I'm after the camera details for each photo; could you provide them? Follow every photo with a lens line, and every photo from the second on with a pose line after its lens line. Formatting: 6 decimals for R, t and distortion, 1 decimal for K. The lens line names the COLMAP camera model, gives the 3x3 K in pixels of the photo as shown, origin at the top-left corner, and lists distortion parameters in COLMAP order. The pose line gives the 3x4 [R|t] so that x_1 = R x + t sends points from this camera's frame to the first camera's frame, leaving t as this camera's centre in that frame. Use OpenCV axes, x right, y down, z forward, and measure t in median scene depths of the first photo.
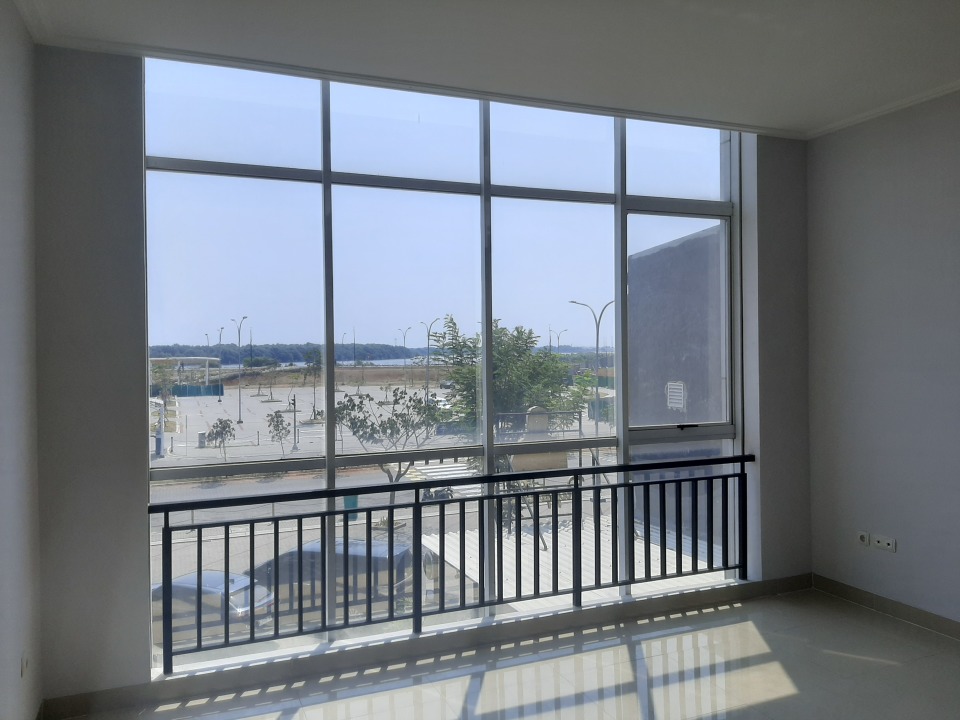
lens RADIAL K [[738.4, 0, 480.0], [0, 738.4, 360.0], [0, 0, 1]] dist [0.079959, -0.173028]
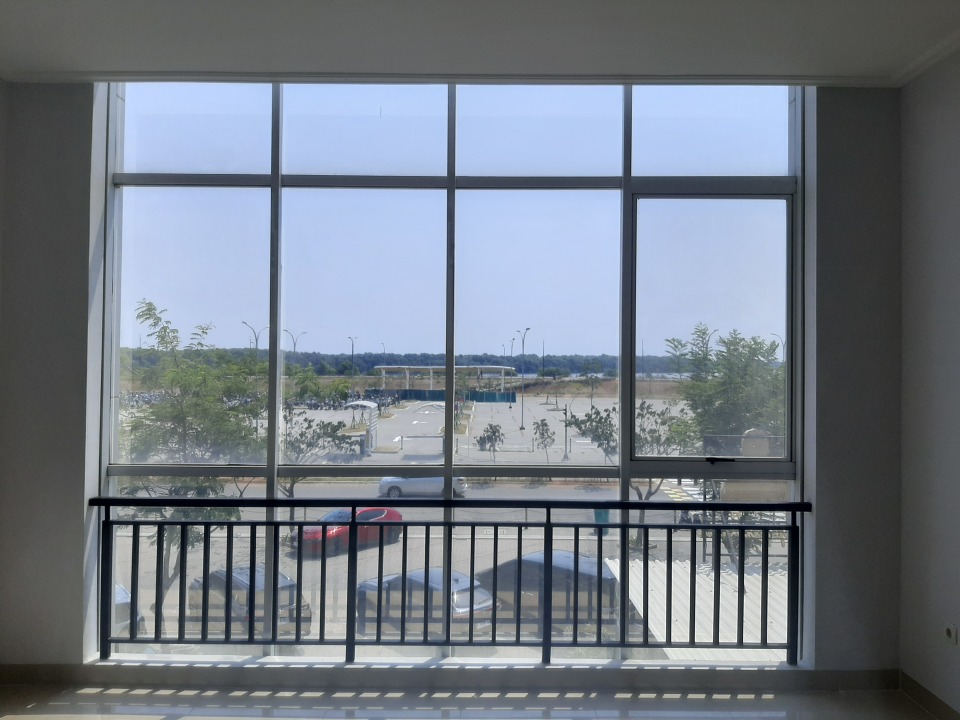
lens RADIAL K [[743.3, 0, 504.8], [0, 743.3, 355.4], [0, 0, 1]] dist [0.093560, -0.175422]
pose [[0.924334, 0.015497, -0.381269, 0.225068], [-0.023951, 0.999561, -0.017437, -0.002112], [0.380832, 0.025249, 0.924300, 0.099070]]
